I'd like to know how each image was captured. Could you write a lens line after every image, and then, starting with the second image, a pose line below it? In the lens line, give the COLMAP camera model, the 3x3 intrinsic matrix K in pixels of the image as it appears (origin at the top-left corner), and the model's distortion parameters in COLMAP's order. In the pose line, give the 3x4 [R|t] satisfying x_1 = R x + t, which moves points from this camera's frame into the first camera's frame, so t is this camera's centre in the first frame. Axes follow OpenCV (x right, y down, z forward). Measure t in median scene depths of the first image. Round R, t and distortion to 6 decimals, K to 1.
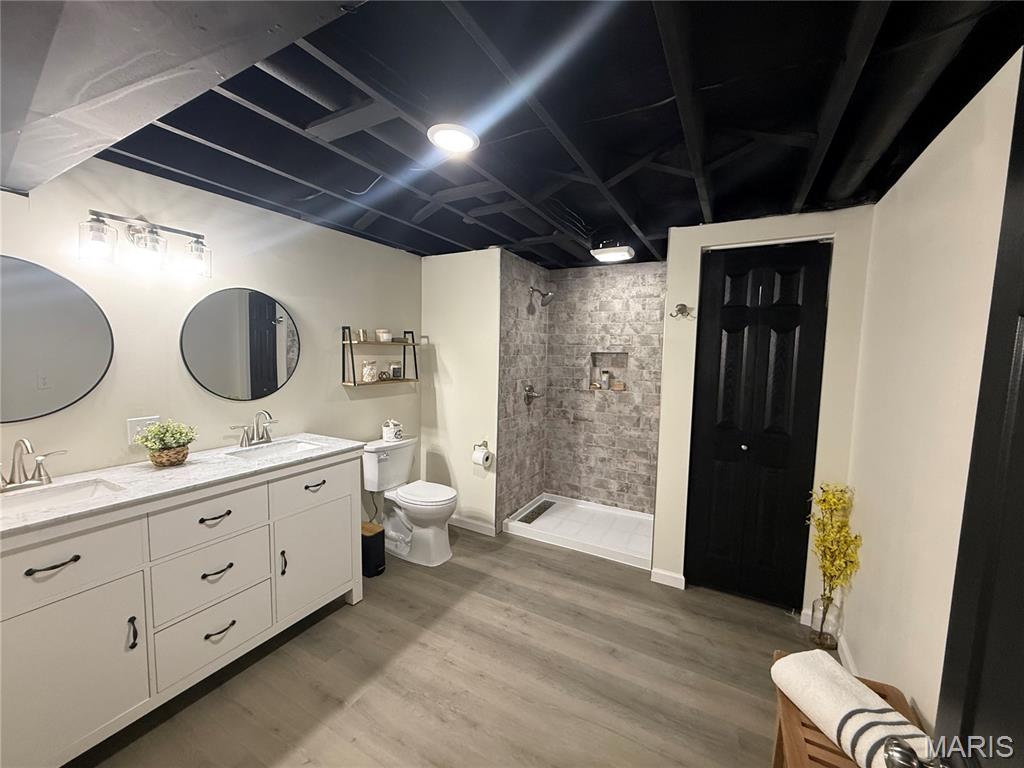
lens RADIAL K [[409.9, 0, 512.0], [0, 409.9, 384.0], [0, 0, 1]] dist [-0.000490, -0.000104]
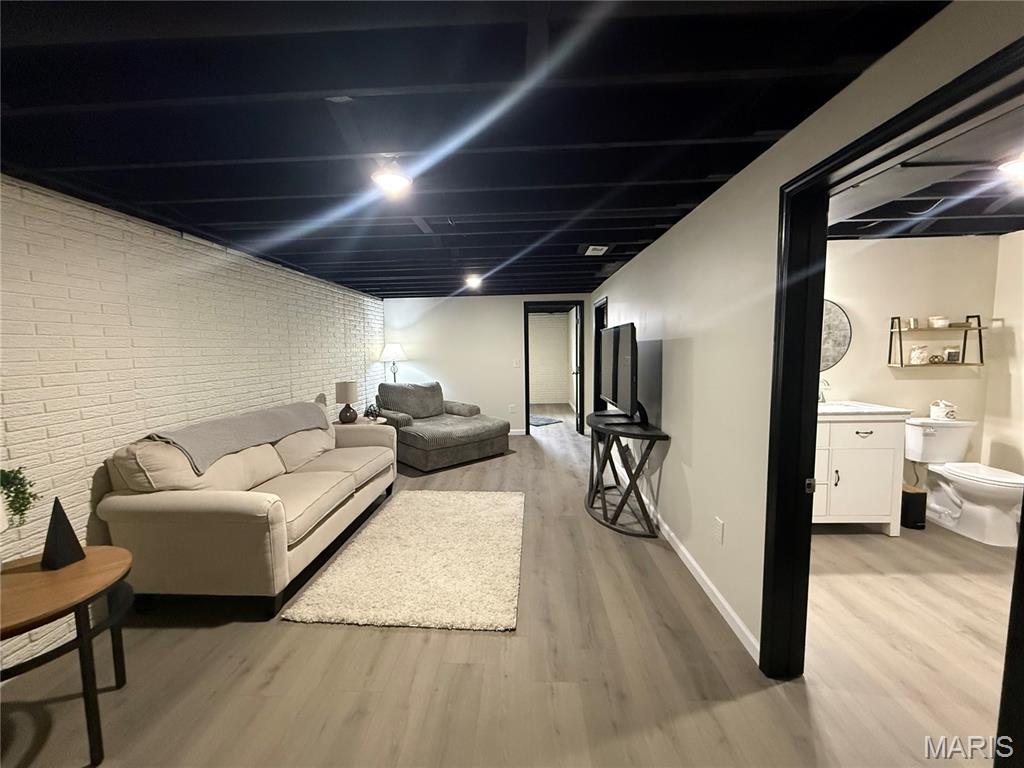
lens RADIAL K [[409.9, 0, 512.0], [0, 409.9, 384.0], [0, 0, 1]] dist [-0.000490, -0.000104]
pose [[0.454100, 0.047618, -0.889677, 0.143235], [-0.043702, 0.998559, 0.031140, 0.060115], [0.889878, 0.024740, 0.455527, -0.483141]]
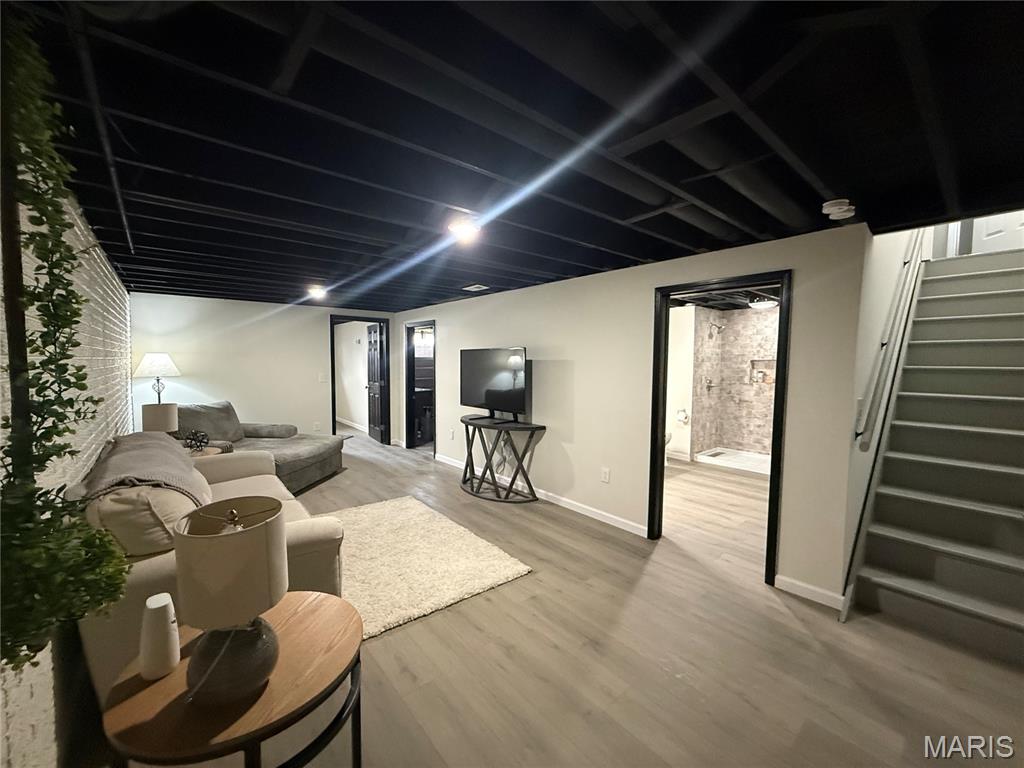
lens RADIAL K [[409.9, 0, 512.0], [0, 409.9, 384.0], [0, 0, 1]] dist [-0.000490, -0.000104]
pose [[0.937098, 0.001940, -0.349060, -0.157299], [-0.011684, 0.999599, -0.025812, 0.088263], [0.348870, 0.028267, 0.936745, -1.057674]]
